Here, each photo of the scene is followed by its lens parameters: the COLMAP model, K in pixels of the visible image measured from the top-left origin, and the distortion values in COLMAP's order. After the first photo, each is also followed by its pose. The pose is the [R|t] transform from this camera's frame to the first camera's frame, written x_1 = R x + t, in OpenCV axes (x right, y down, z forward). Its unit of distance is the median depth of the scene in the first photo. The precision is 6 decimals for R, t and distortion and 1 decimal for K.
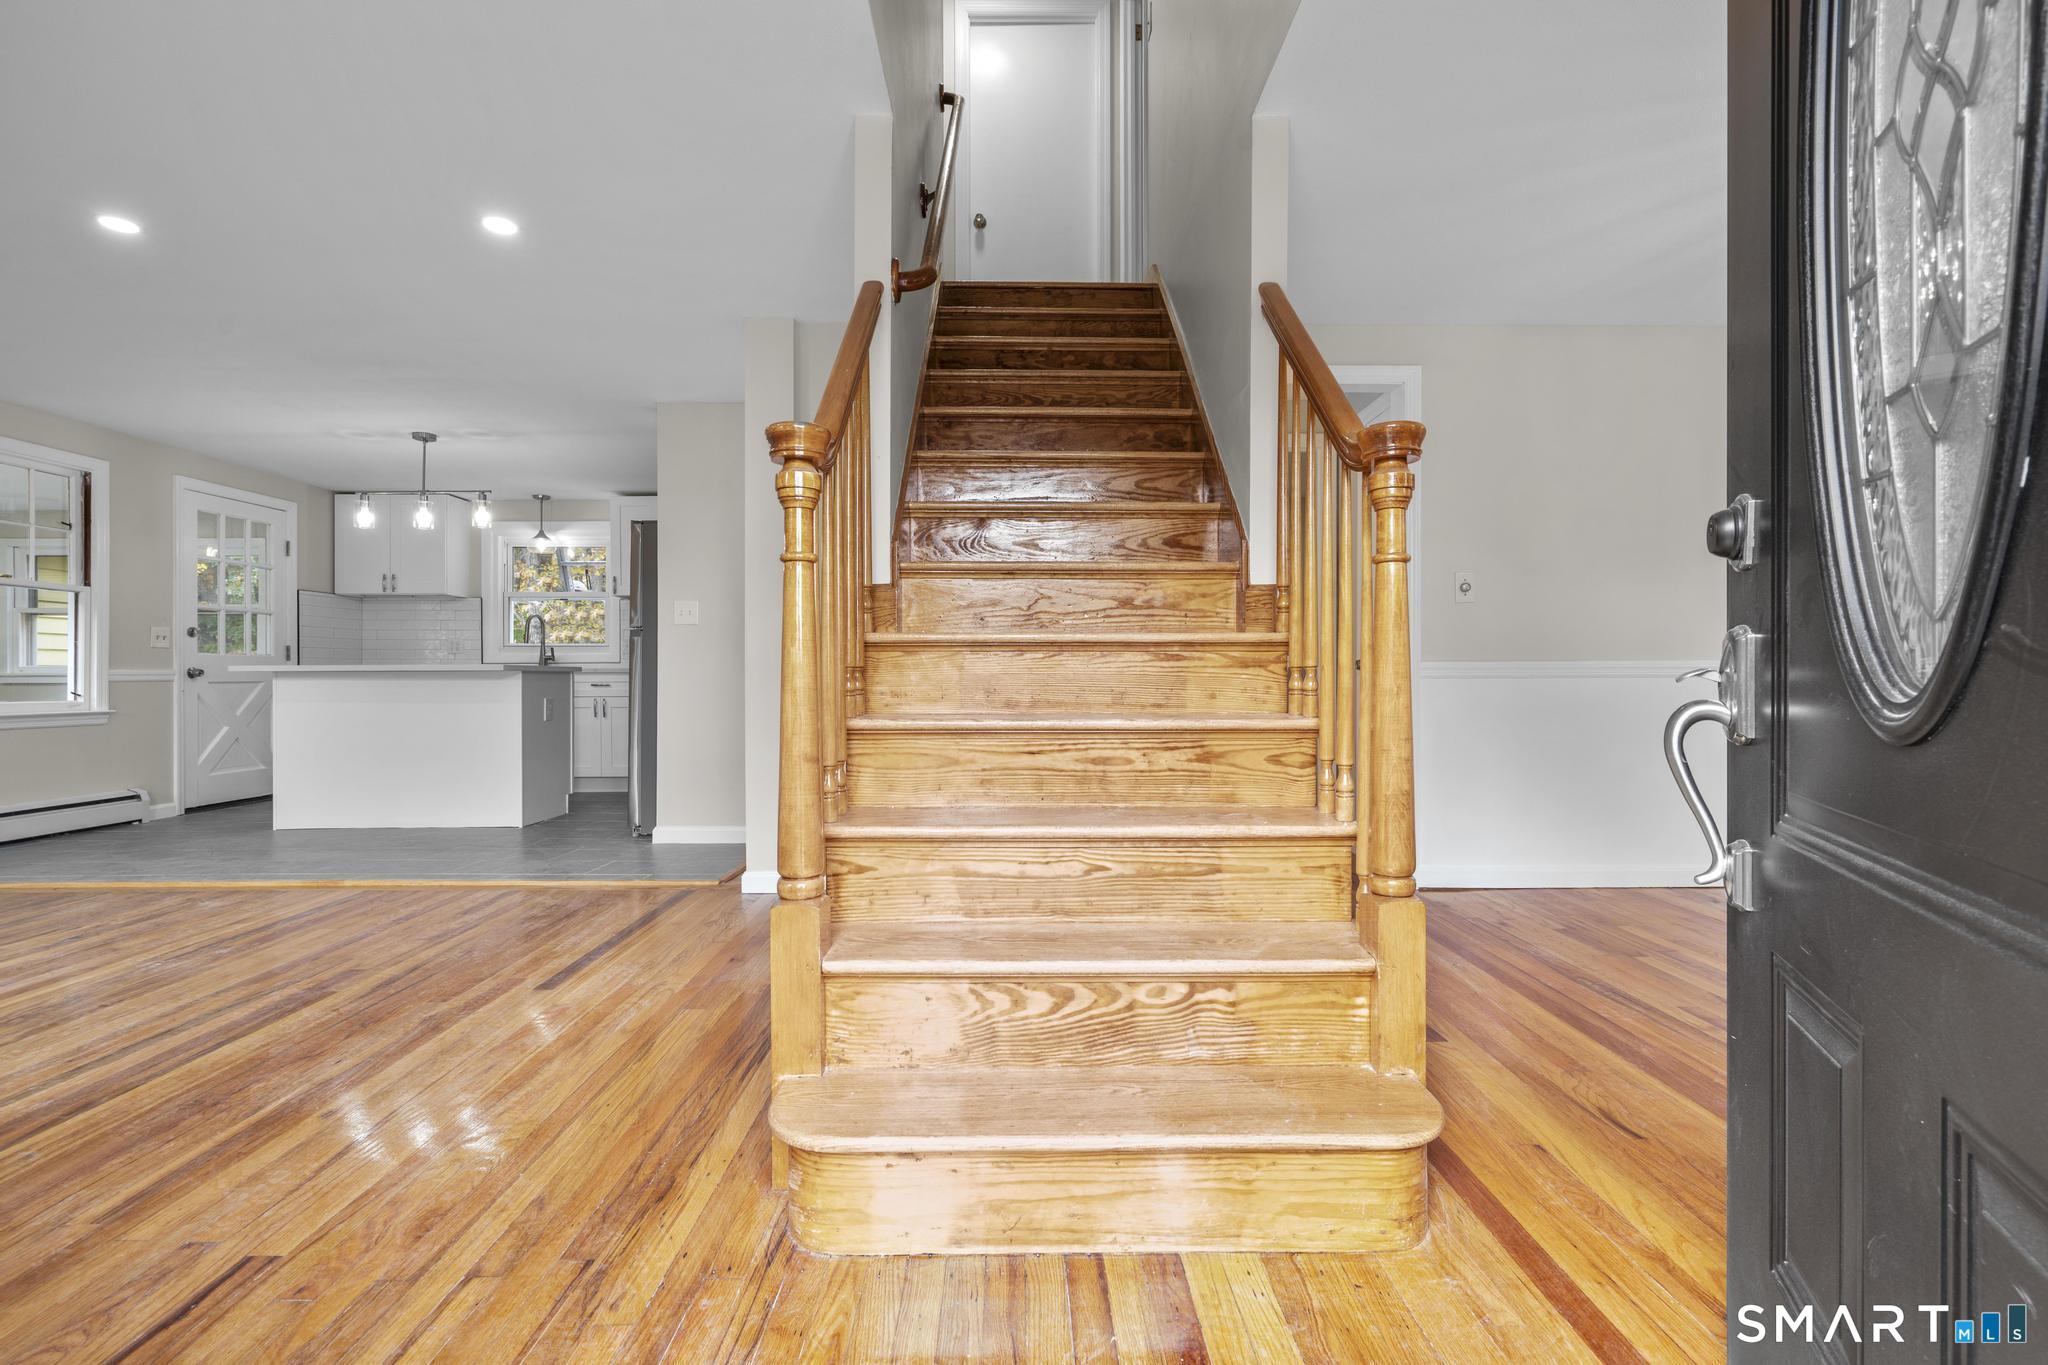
lens RADIAL K [[928.1, 0, 1025.2], [0, 928.1, 673.3], [0, 0, 1]] dist [-0.003131, 0.000059]
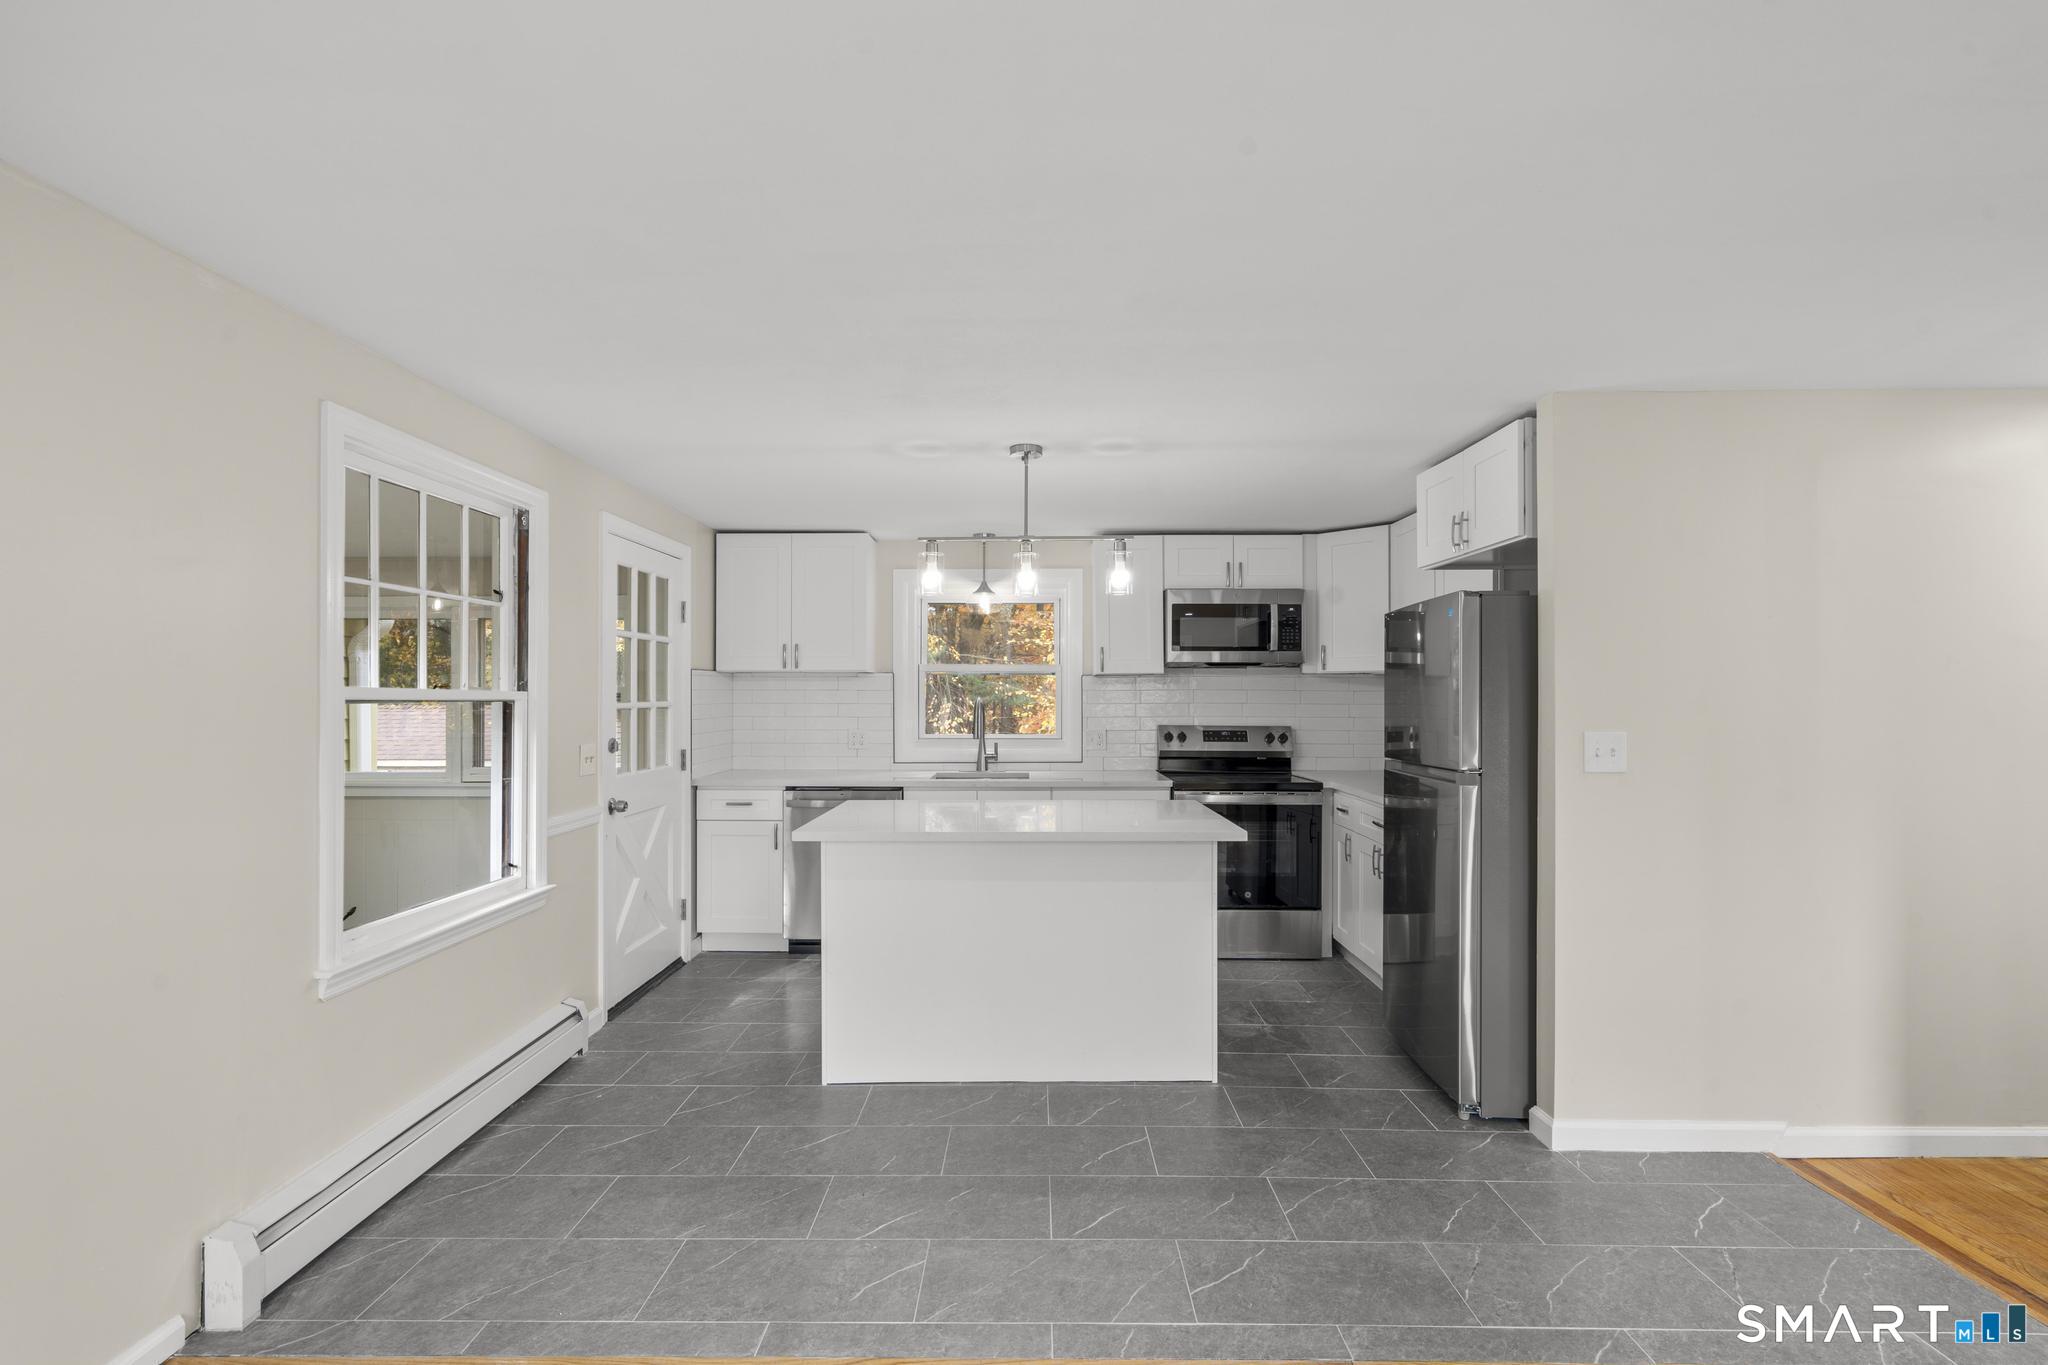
lens RADIAL K [[928.7, 0, 1020.3], [0, 928.7, 691.0], [0, 0, 1]] dist [-0.001328, 0.000284]
pose [[0.999758, 0.000781, -0.021969, -0.660818], [-0.000797, 0.999999, -0.000740, -0.093603], [0.021968, 0.000757, 0.999758, 0.376168]]
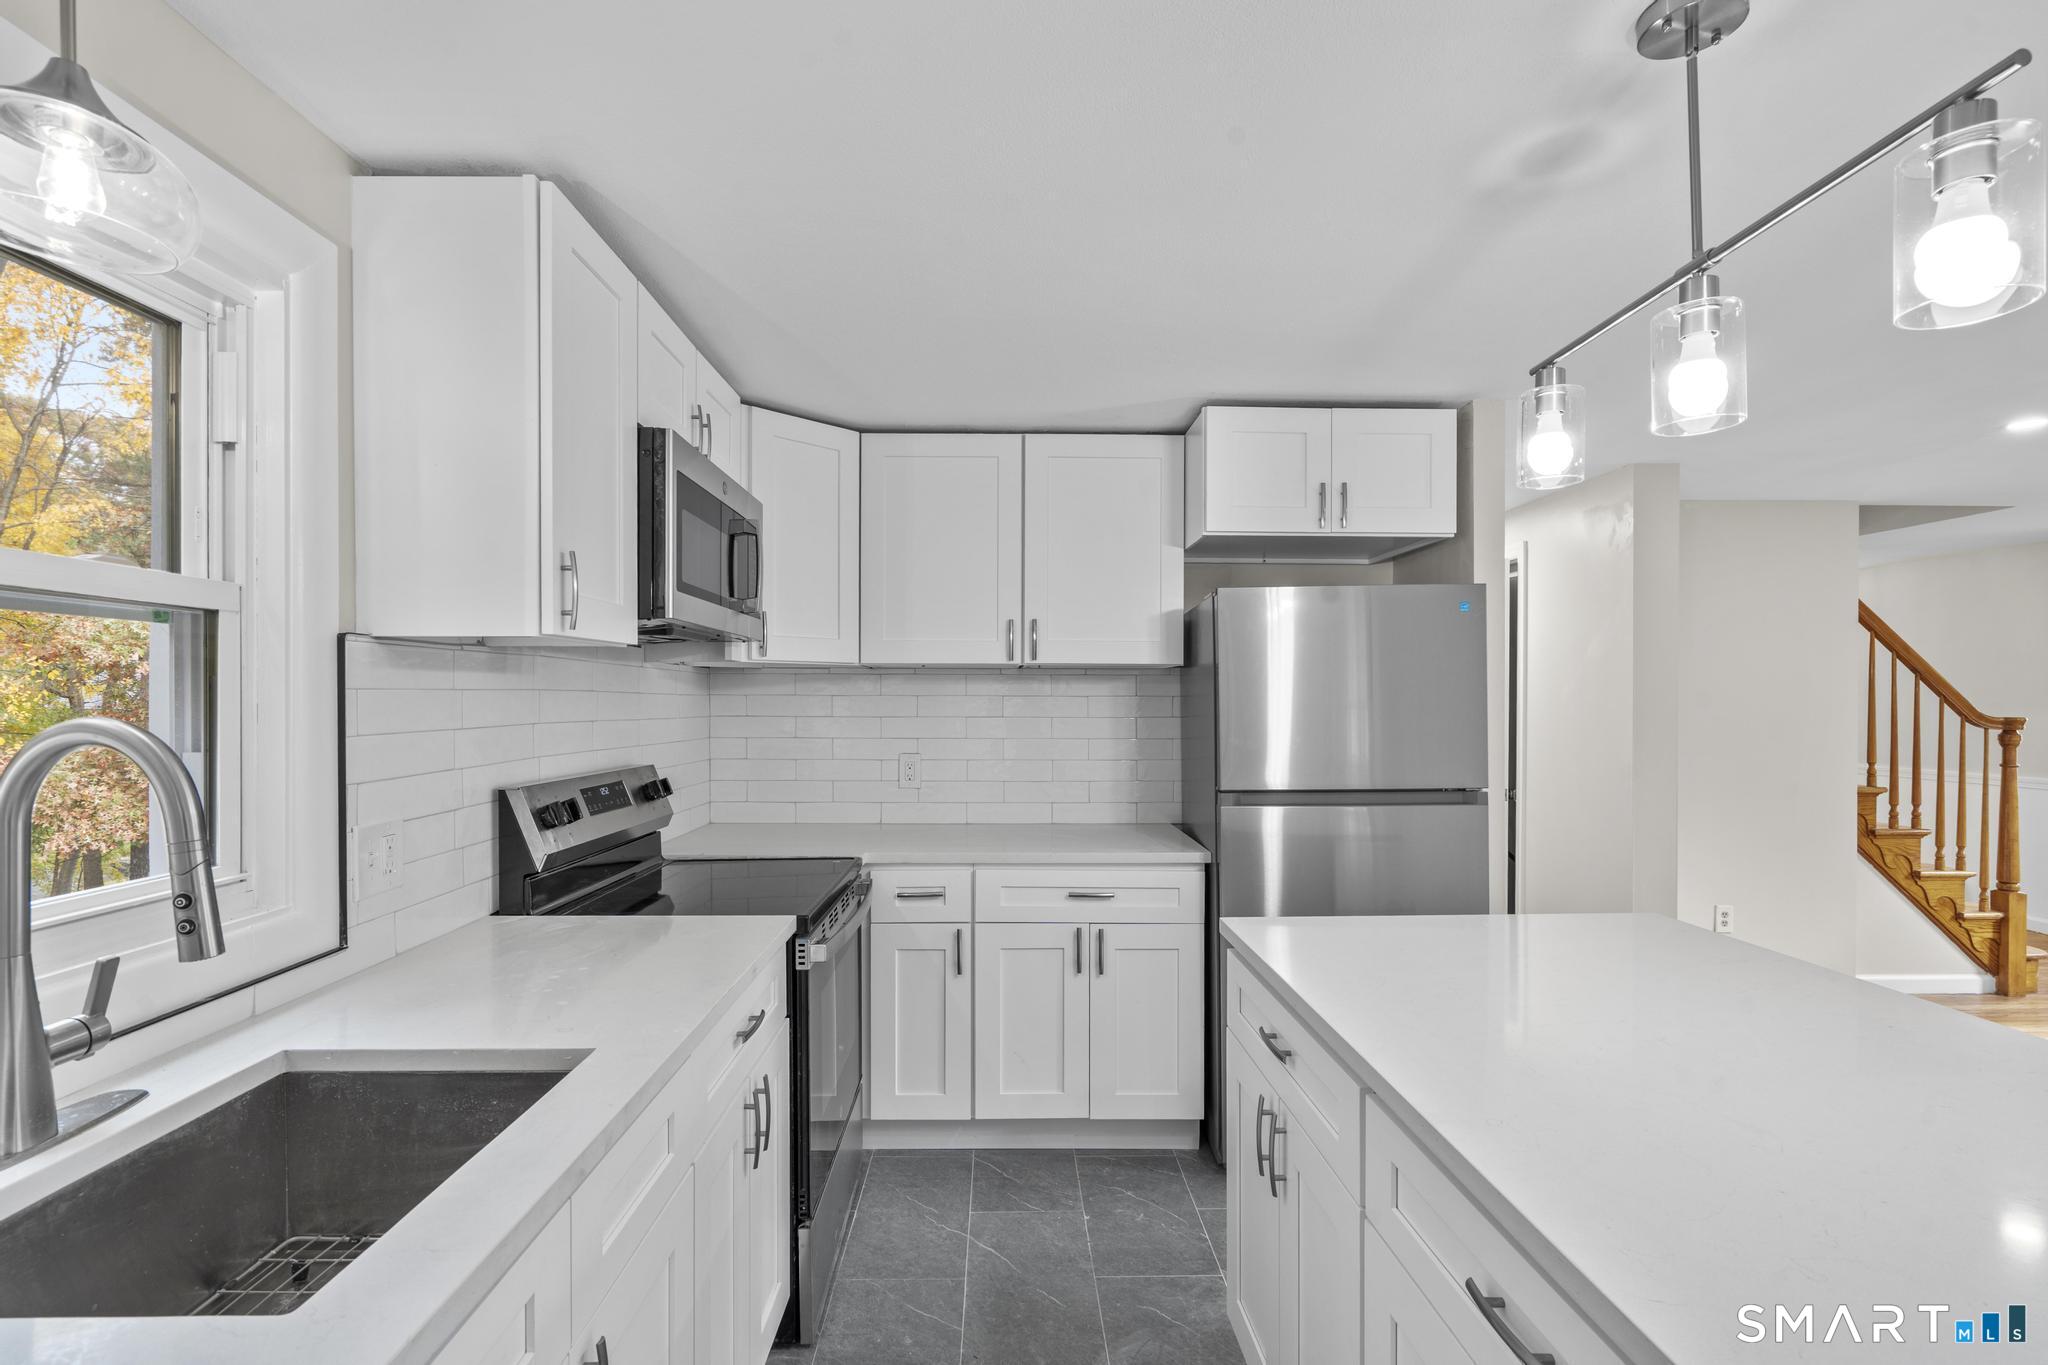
lens RADIAL K [[928.7, 0, 1020.3], [0, 928.7, 691.0], [0, 0, 1]] dist [-0.001328, 0.000284]
pose [[-0.003587, 0.004006, 0.999986, -0.902542], [-0.006818, 0.999969, -0.004030, -0.094863], [-0.999970, -0.006832, -0.003560, 1.202322]]
